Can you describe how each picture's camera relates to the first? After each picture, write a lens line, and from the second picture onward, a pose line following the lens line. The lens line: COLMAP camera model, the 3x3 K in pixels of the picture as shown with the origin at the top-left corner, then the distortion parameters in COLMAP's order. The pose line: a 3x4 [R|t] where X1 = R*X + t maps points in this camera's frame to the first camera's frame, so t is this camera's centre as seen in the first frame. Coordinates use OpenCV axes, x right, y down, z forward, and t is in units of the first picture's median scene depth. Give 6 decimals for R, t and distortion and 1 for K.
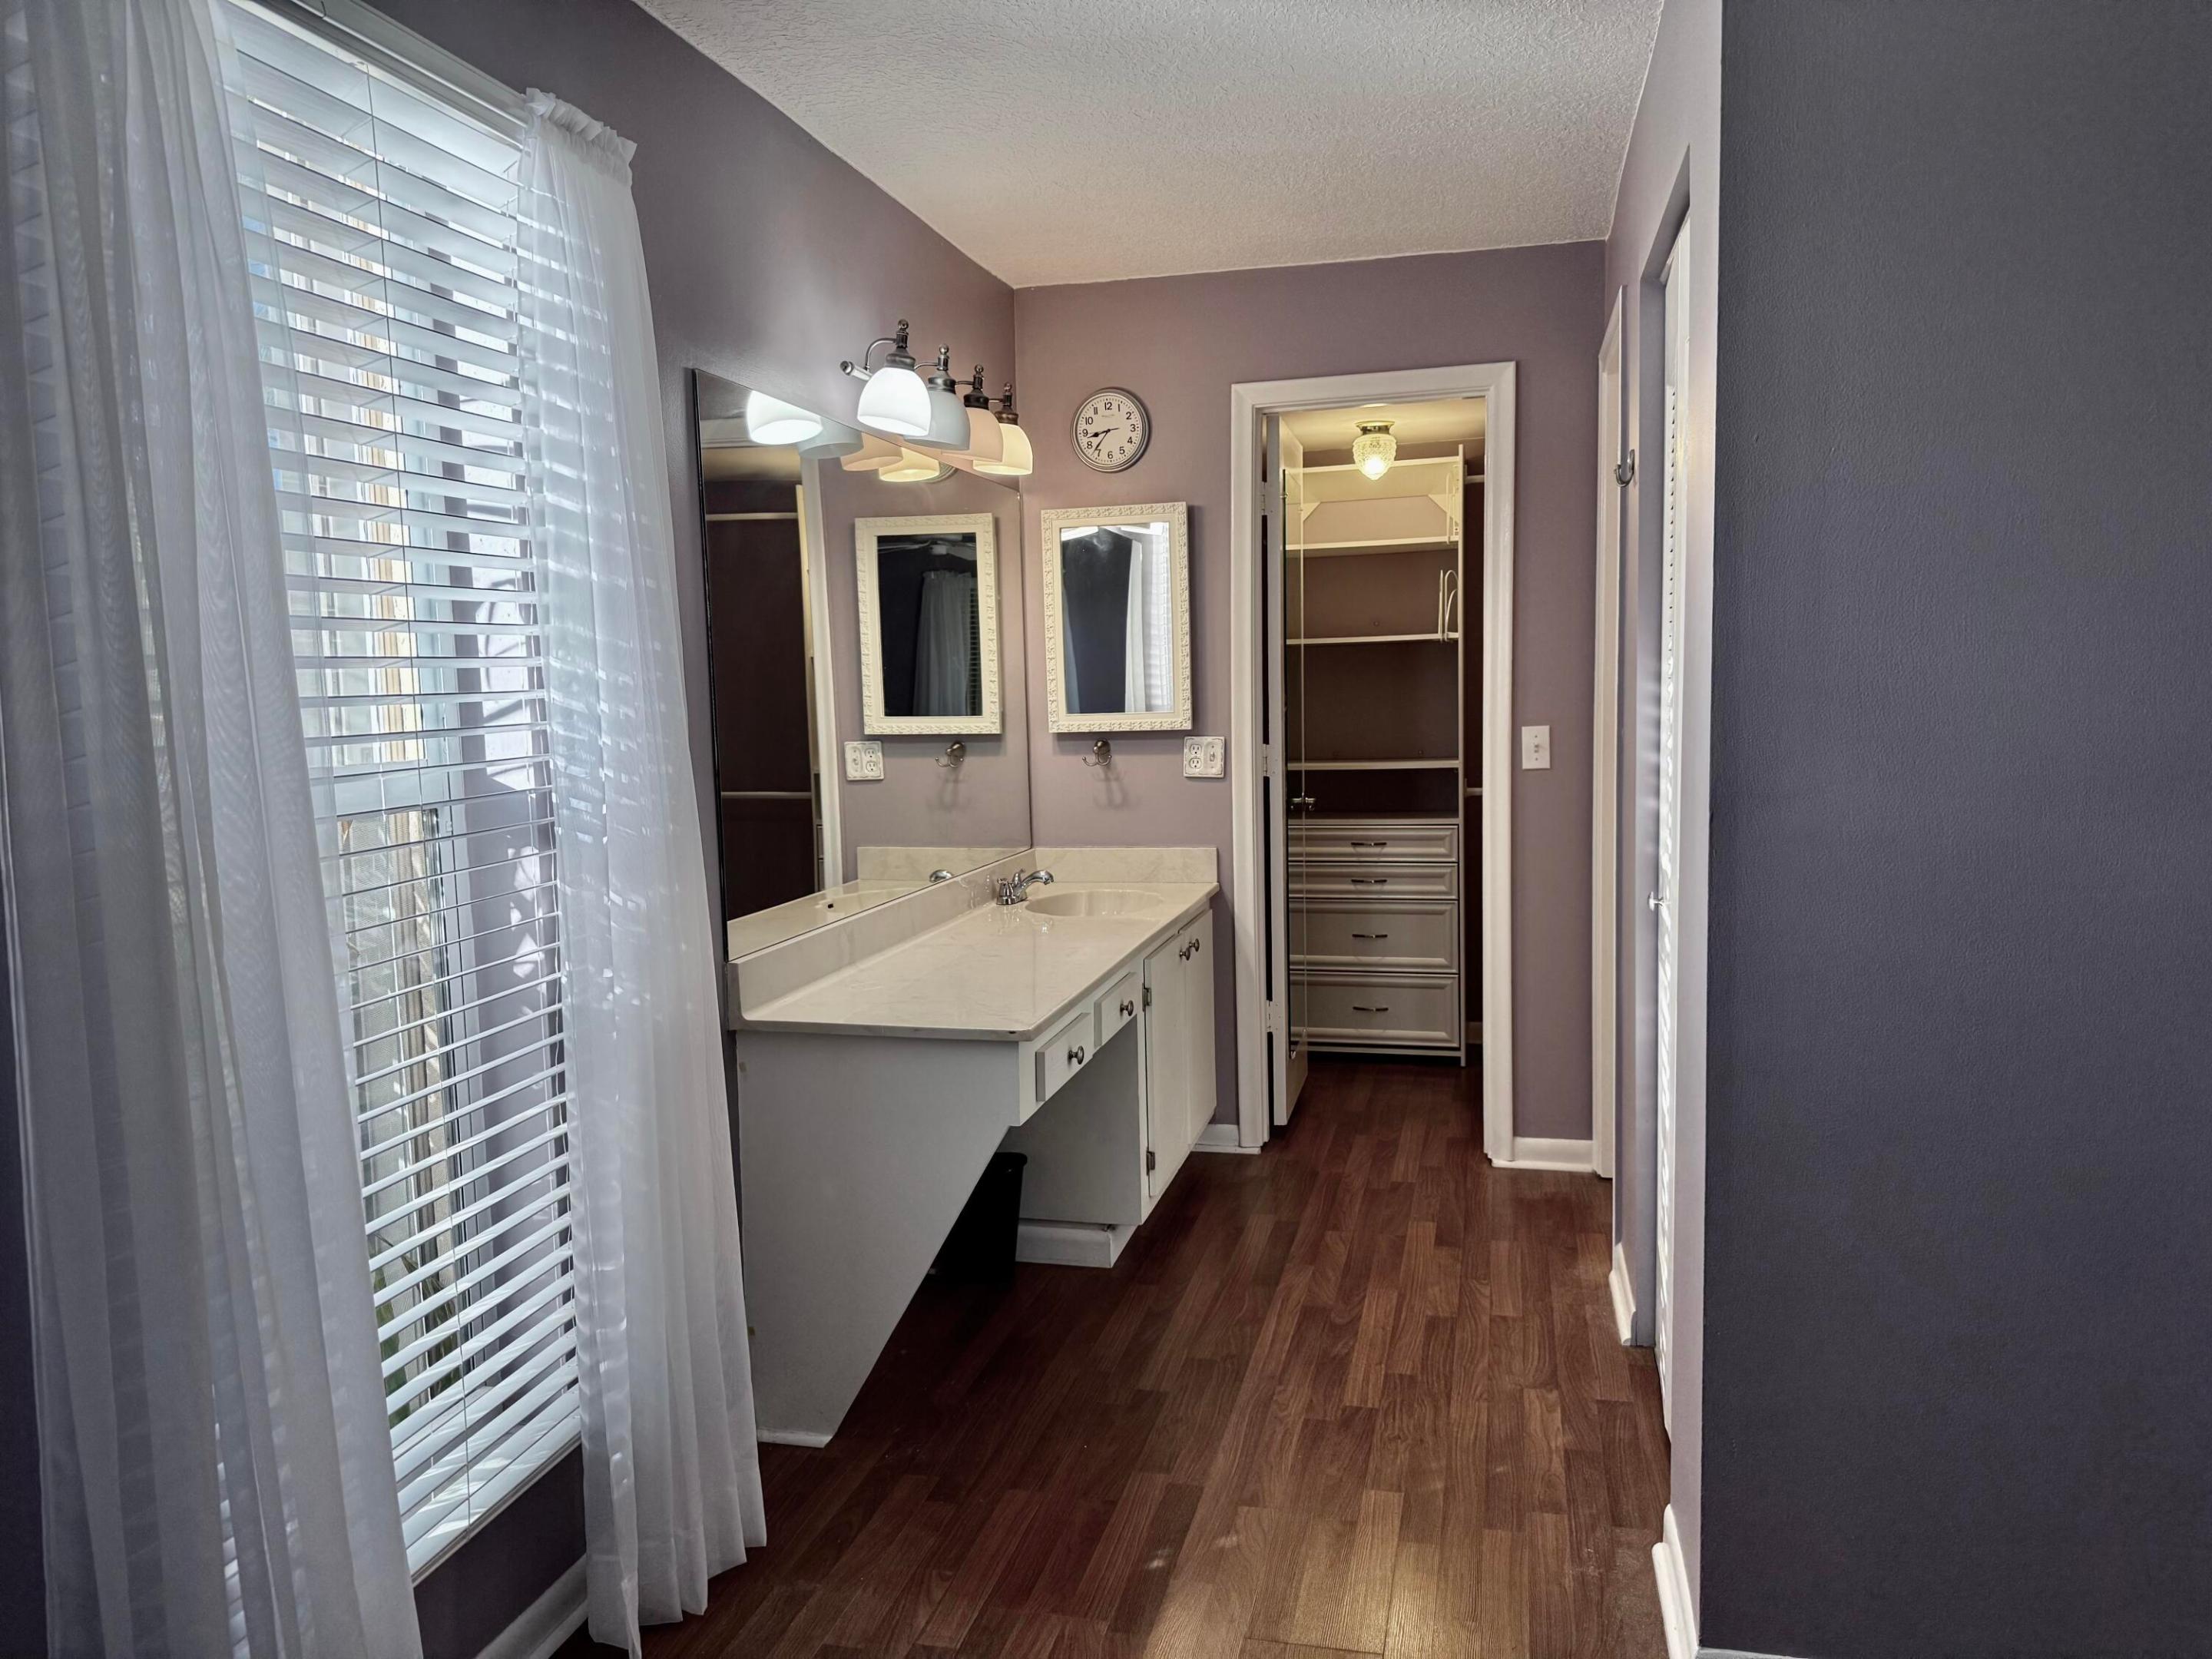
lens RADIAL K [[1528.9, 0, 1106.0], [0, 1528.9, 829.5], [0, 0, 1]] dist [0.071502, -0.105701]
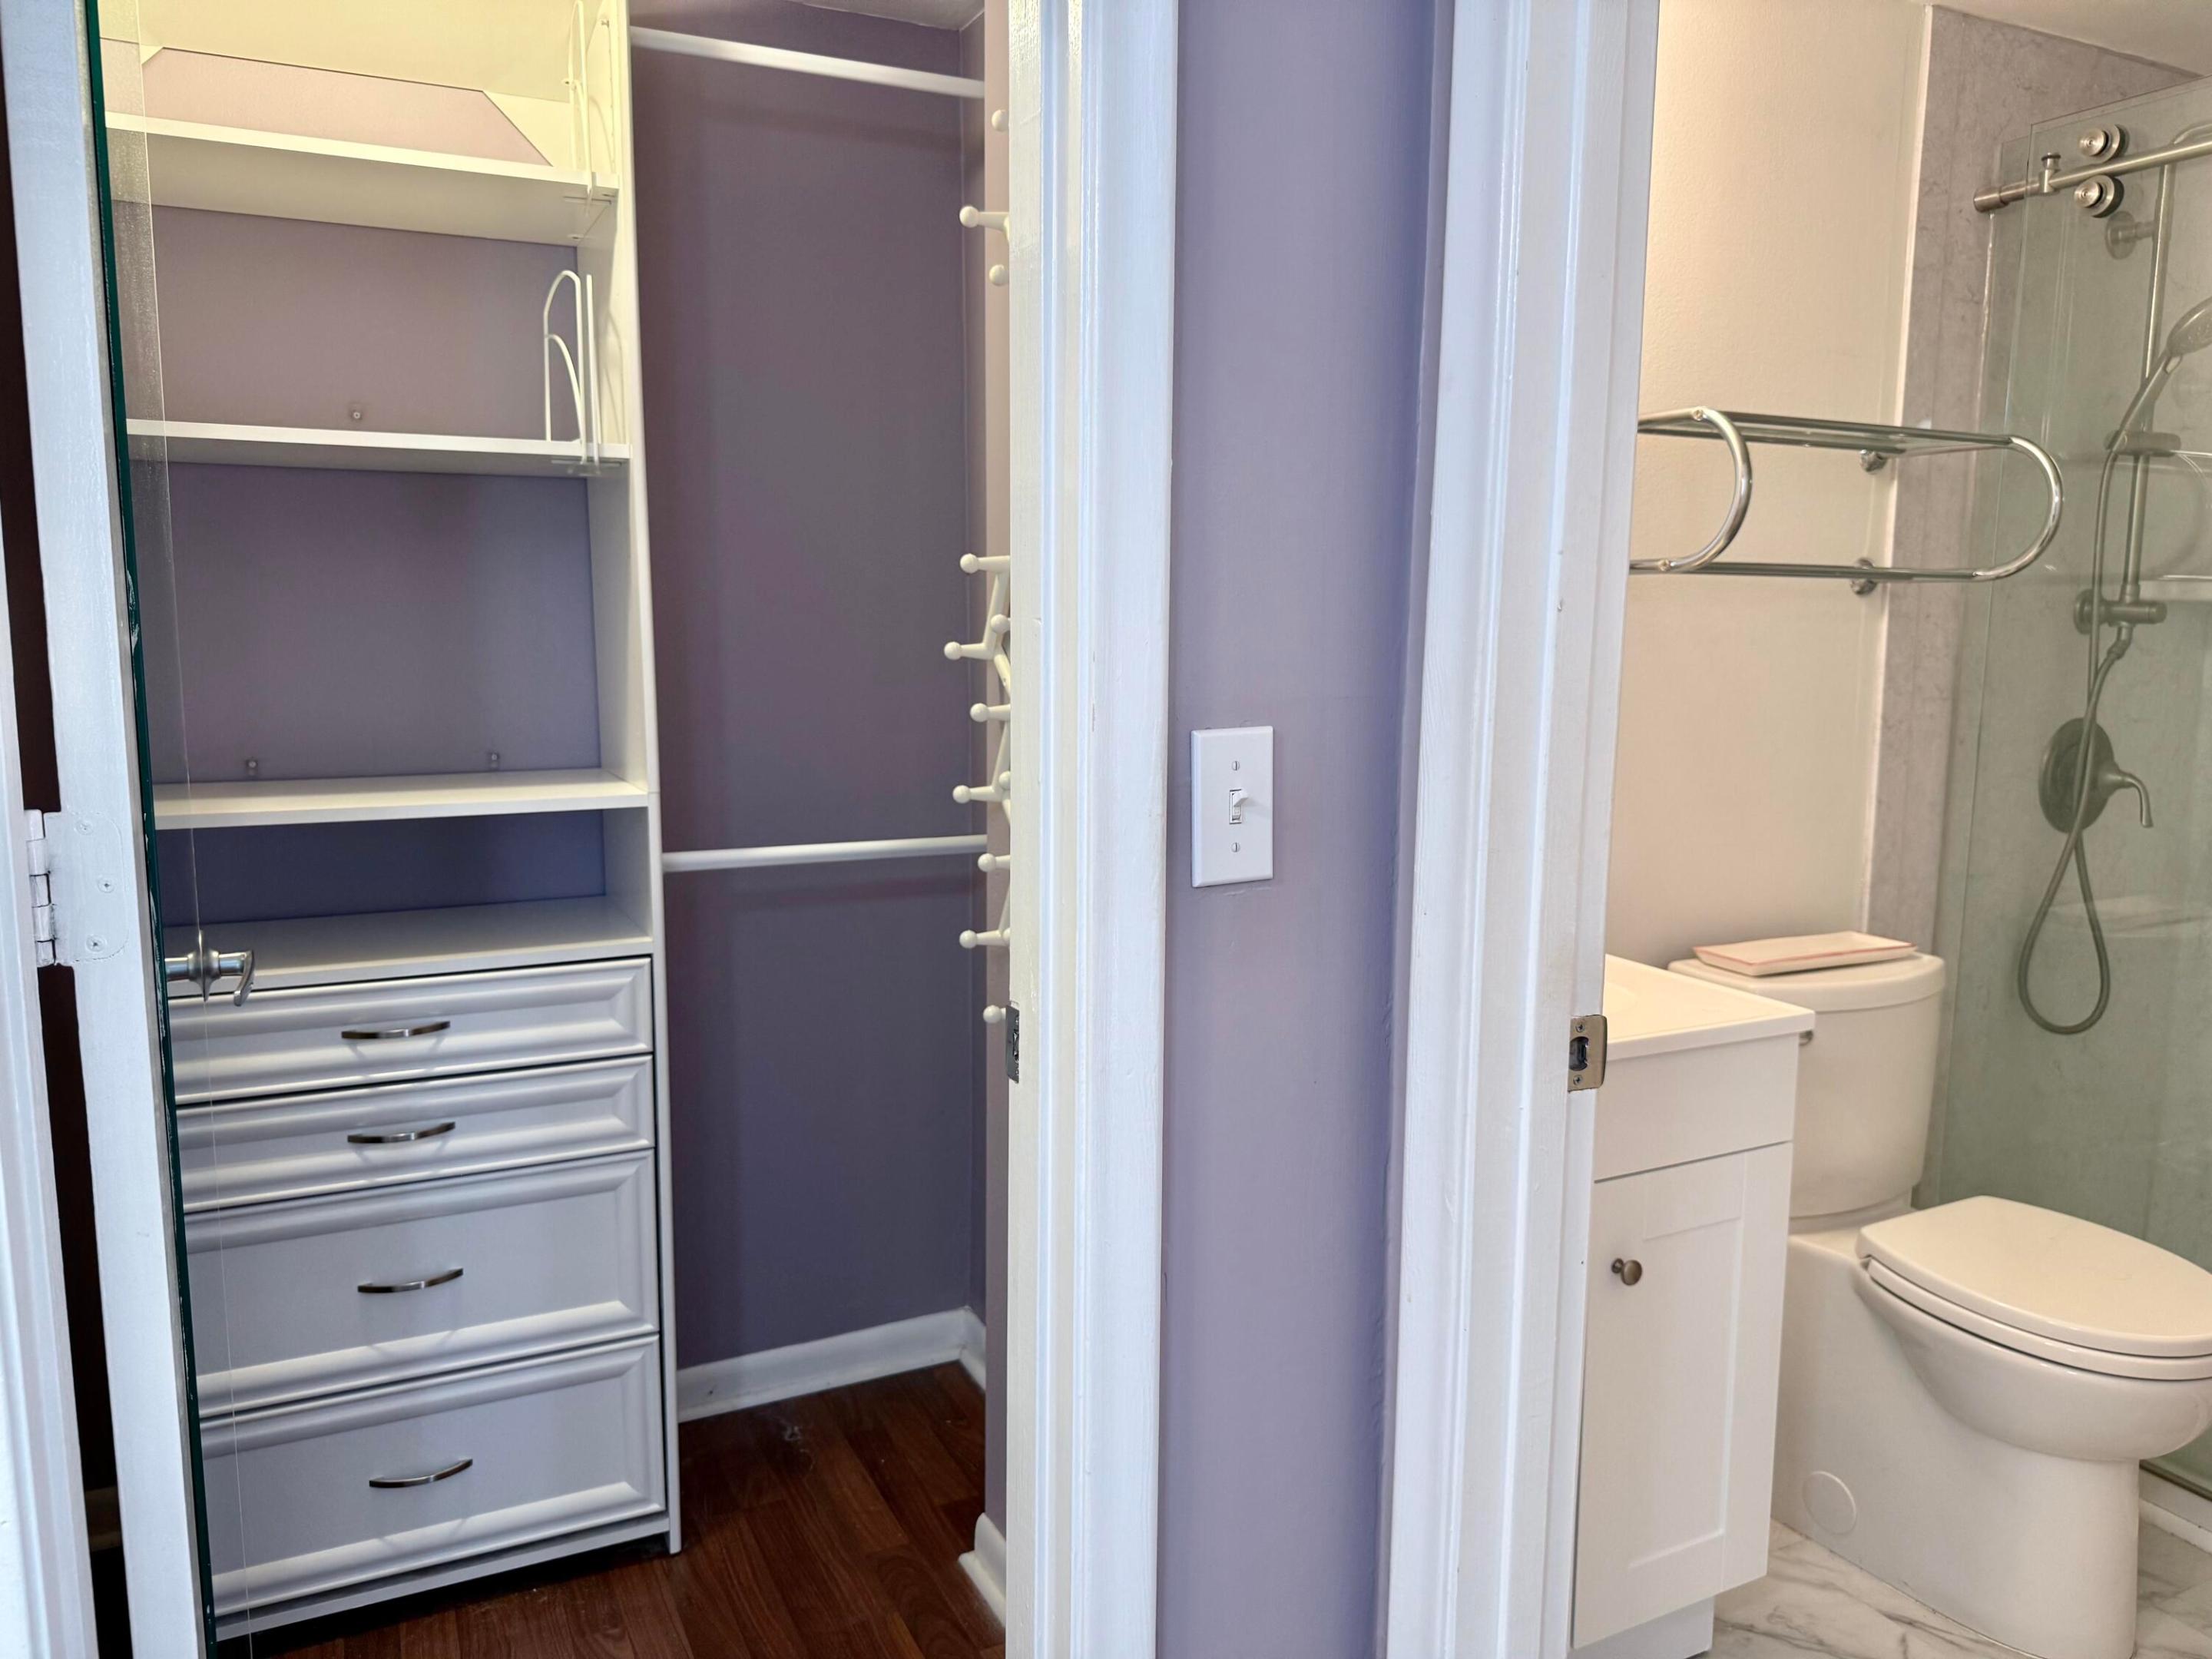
lens RADIAL K [[1528.9, 0, 1106.0], [0, 1528.9, 829.5], [0, 0, 1]] dist [0.071502, -0.105701]
pose [[0.767843, -0.059470, 0.637872, 0.073839], [0.035766, 0.998108, 0.050003, -0.048974], [-0.639639, -0.015580, 0.768518, 0.626304]]
